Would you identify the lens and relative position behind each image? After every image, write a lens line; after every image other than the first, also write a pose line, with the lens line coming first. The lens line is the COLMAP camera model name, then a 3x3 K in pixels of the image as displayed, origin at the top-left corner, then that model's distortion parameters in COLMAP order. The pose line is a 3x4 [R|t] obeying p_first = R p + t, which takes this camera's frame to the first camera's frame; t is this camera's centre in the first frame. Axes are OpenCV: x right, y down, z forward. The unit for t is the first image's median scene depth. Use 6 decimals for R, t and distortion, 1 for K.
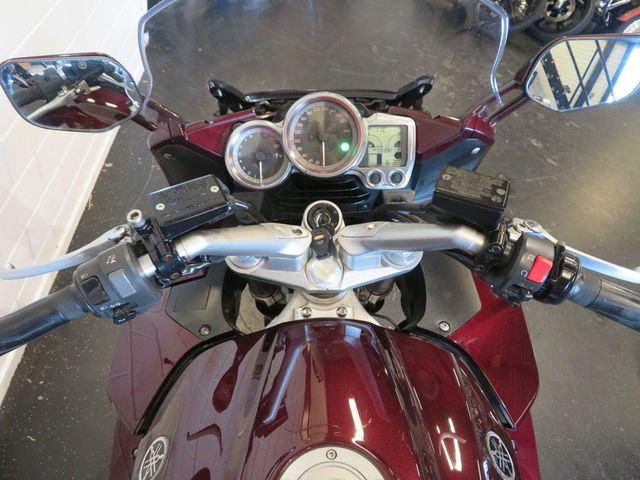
lens RADIAL K [[456.0, 0, 320.1], [0, 456.0, 242.0], [0, 0, 1]] dist [0.005091, -0.008005]
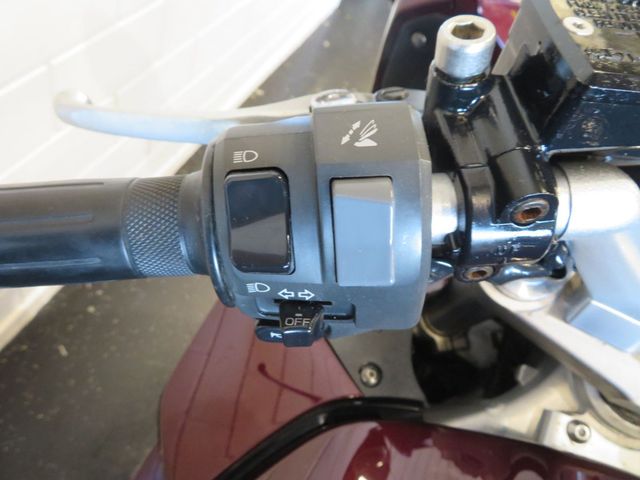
lens RADIAL K [[456.0, 0, 324.2], [0, 456.0, 242.6], [0, 0, 1]] dist [0.005091, -0.008005]
pose [[0.904719, 0.391647, -0.167617, -0.334773], [-0.391672, 0.919465, 0.034321, 0.077387], [0.167560, 0.034600, 0.985255, 0.606348]]
